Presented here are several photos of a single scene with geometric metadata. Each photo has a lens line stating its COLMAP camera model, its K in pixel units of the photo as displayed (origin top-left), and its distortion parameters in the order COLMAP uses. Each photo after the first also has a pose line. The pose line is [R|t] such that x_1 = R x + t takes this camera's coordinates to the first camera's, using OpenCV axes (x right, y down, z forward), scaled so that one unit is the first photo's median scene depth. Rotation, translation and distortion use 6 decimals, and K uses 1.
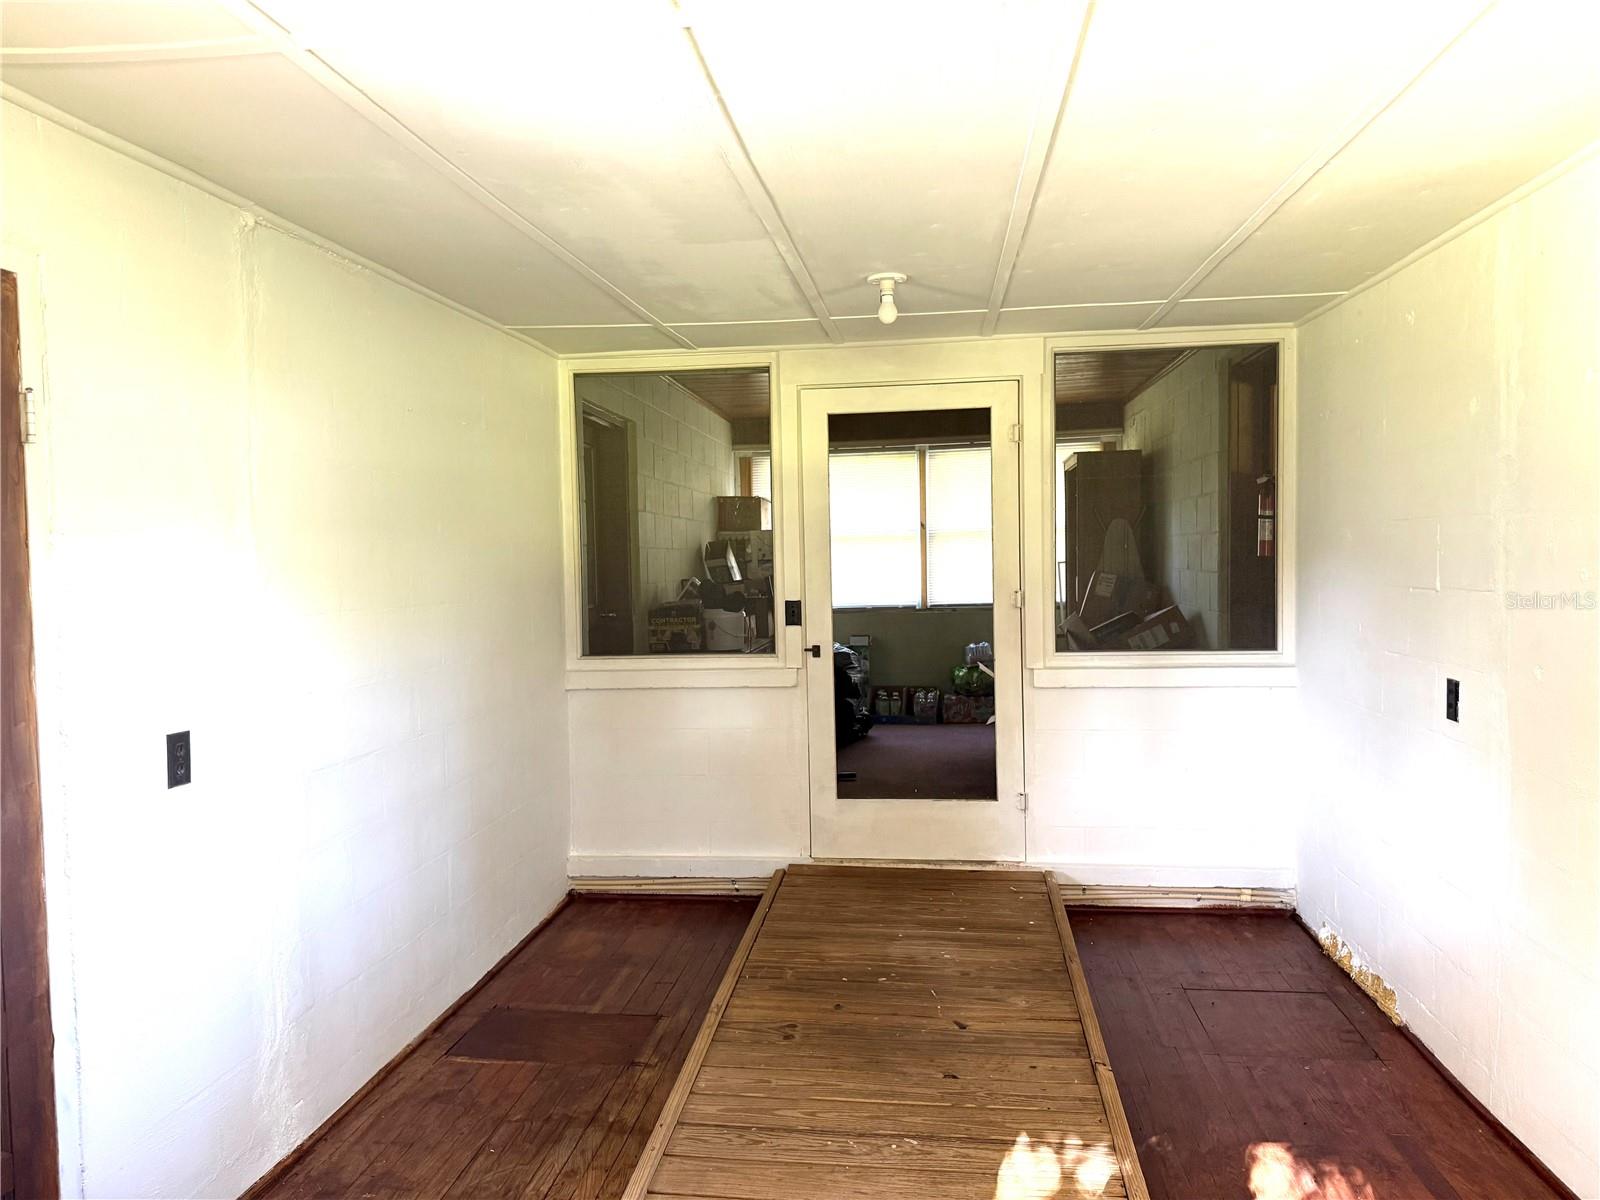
lens RADIAL K [[1095.6, 0, 800.0], [0, 1095.6, 600.0], [0, 0, 1]] dist [0.105838, -0.171819]
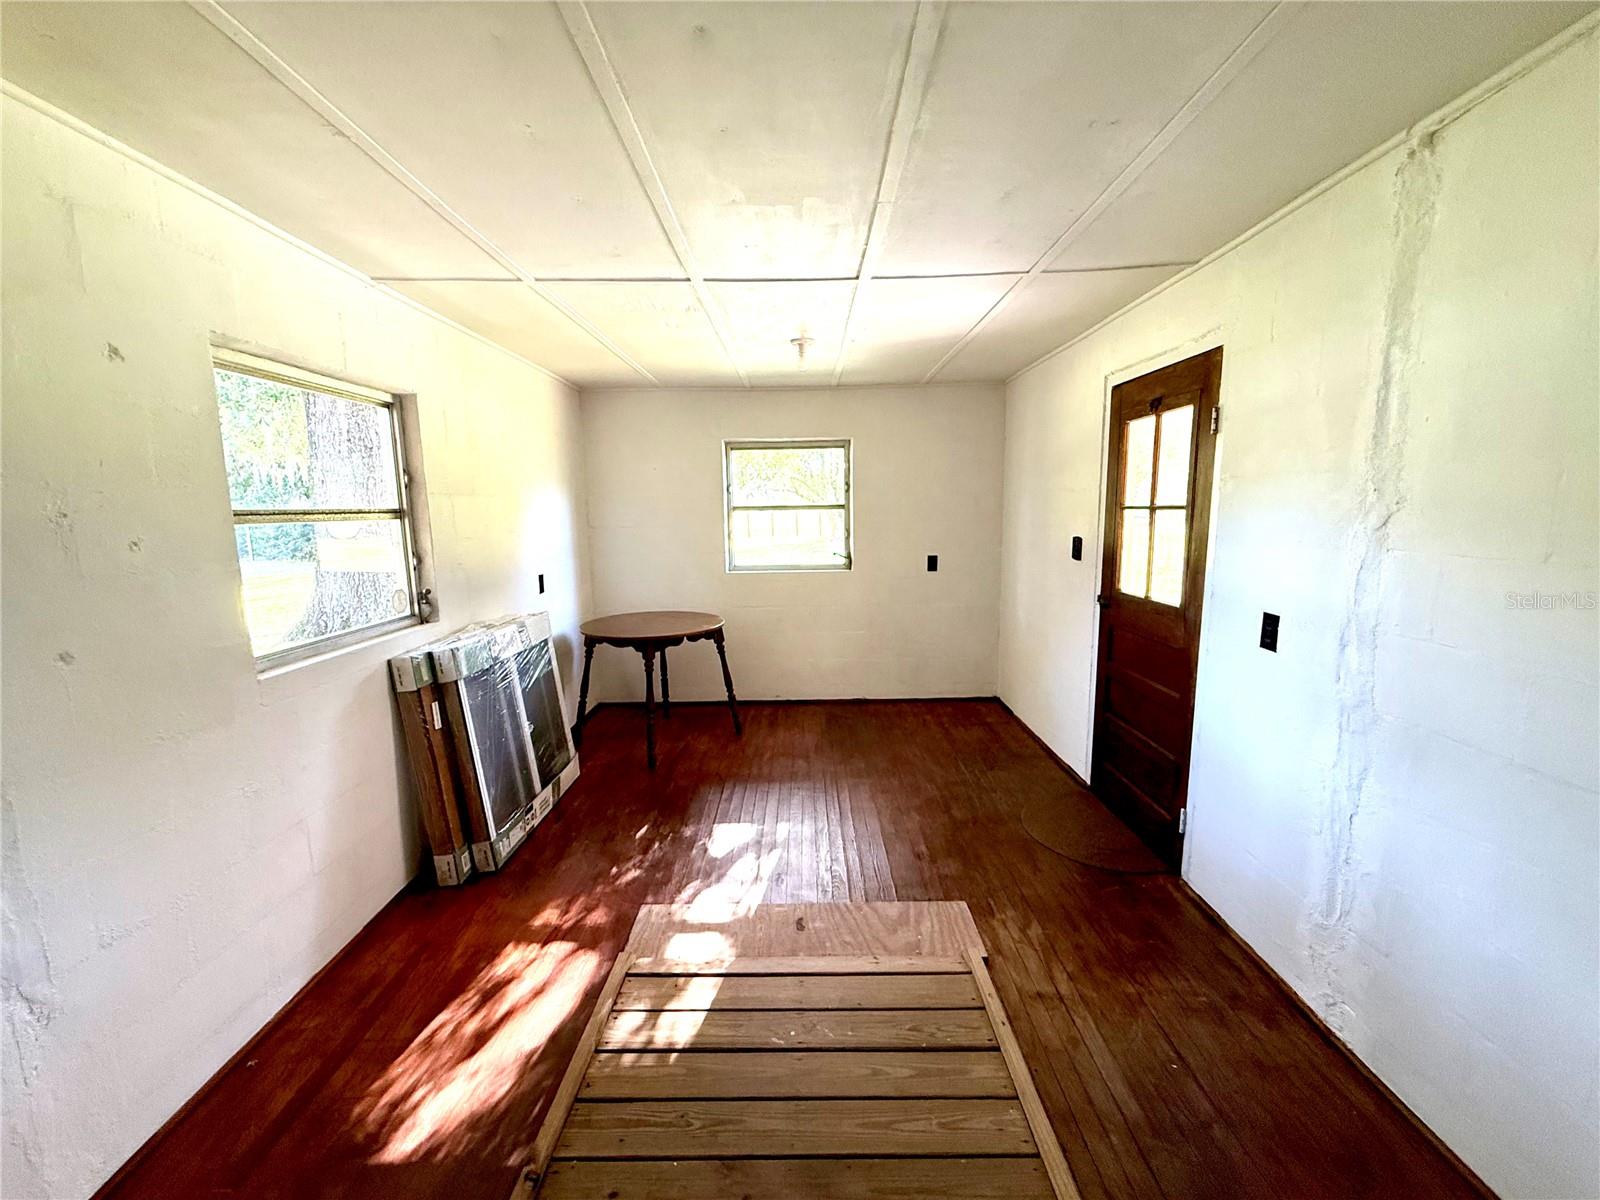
lens RADIAL K [[640.0, 0, 792.6], [0, 640.0, 594.2], [0, 0, 1]] dist [0.000390, -0.000027]
pose [[-0.993639, 0.044403, -0.103493, 0.131186], [0.024374, 0.981999, 0.187306, -0.068831], [0.109947, 0.183592, -0.976834, 1.532572]]
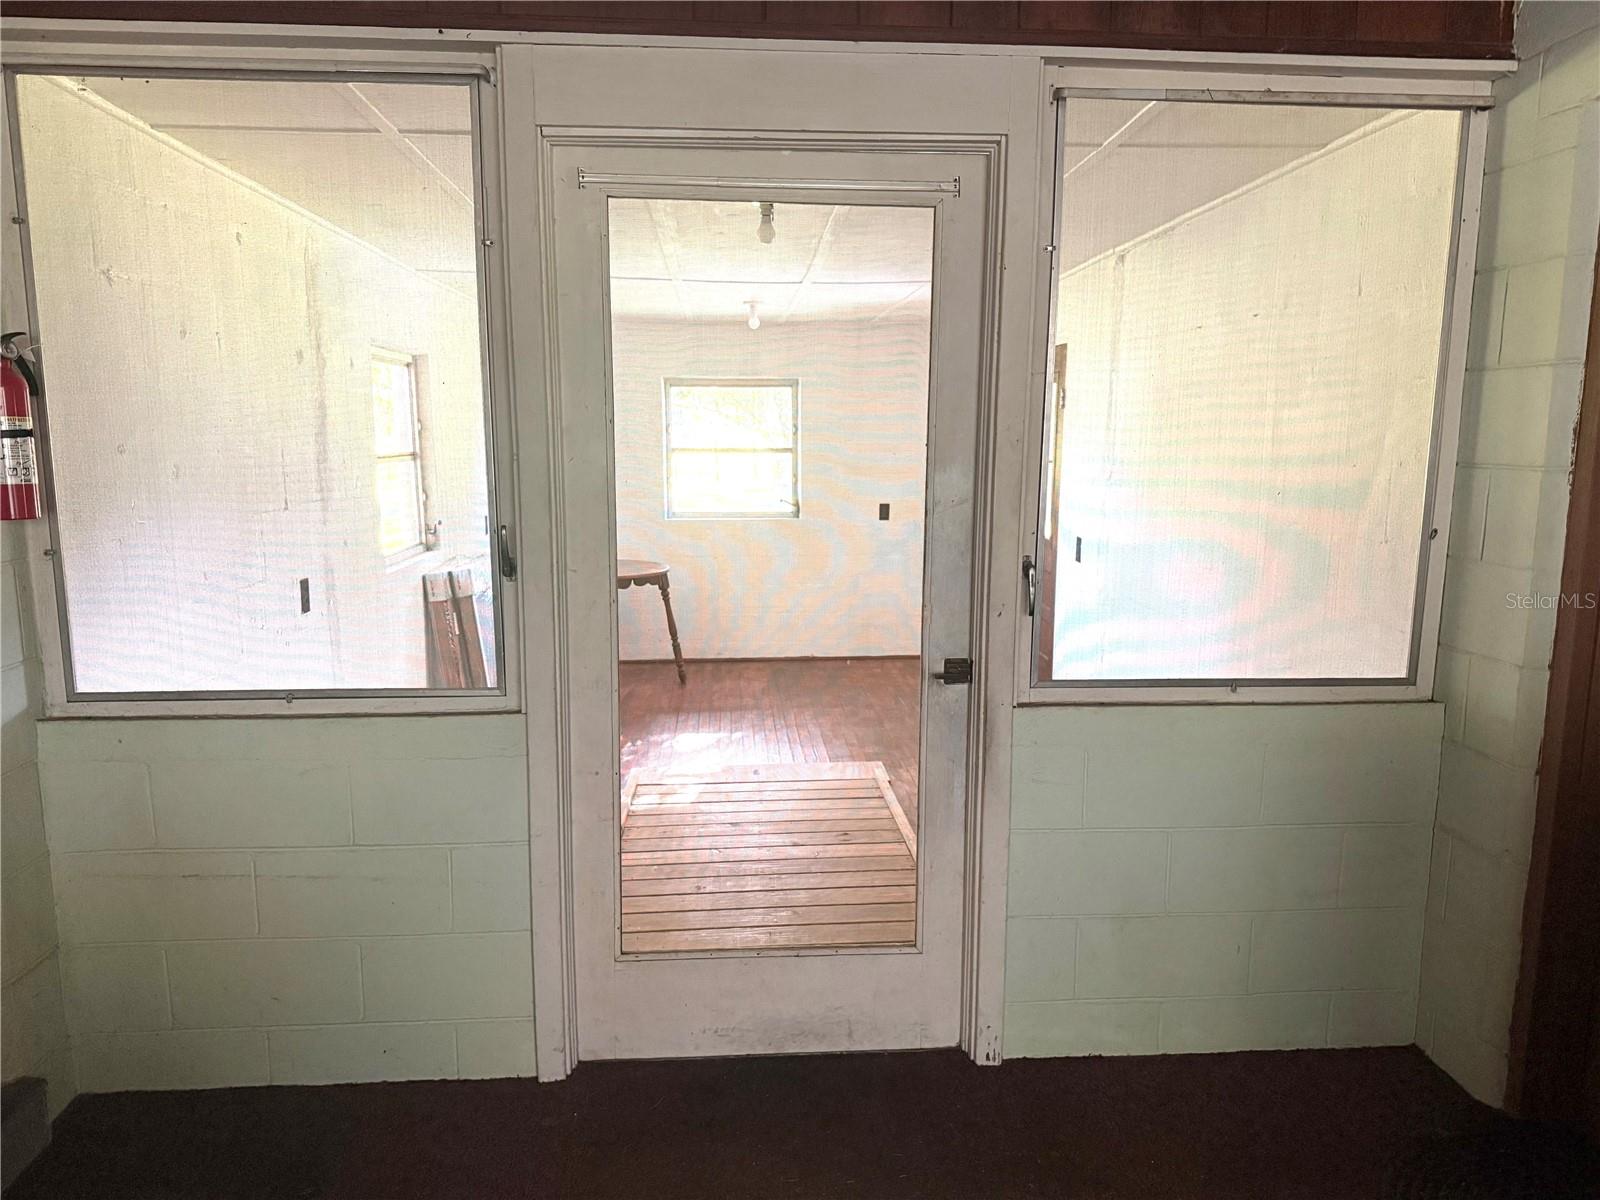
lens RADIAL K [[1095.6, 0, 800.0], [0, 1095.6, 600.0], [0, 0, 1]] dist [0.105838, -0.171819]
pose [[-0.981243, 0.042959, -0.187930, 0.328379], [0.003814, 0.978990, 0.203873, -0.172820], [0.192740, 0.199332, -0.960790, 2.602004]]
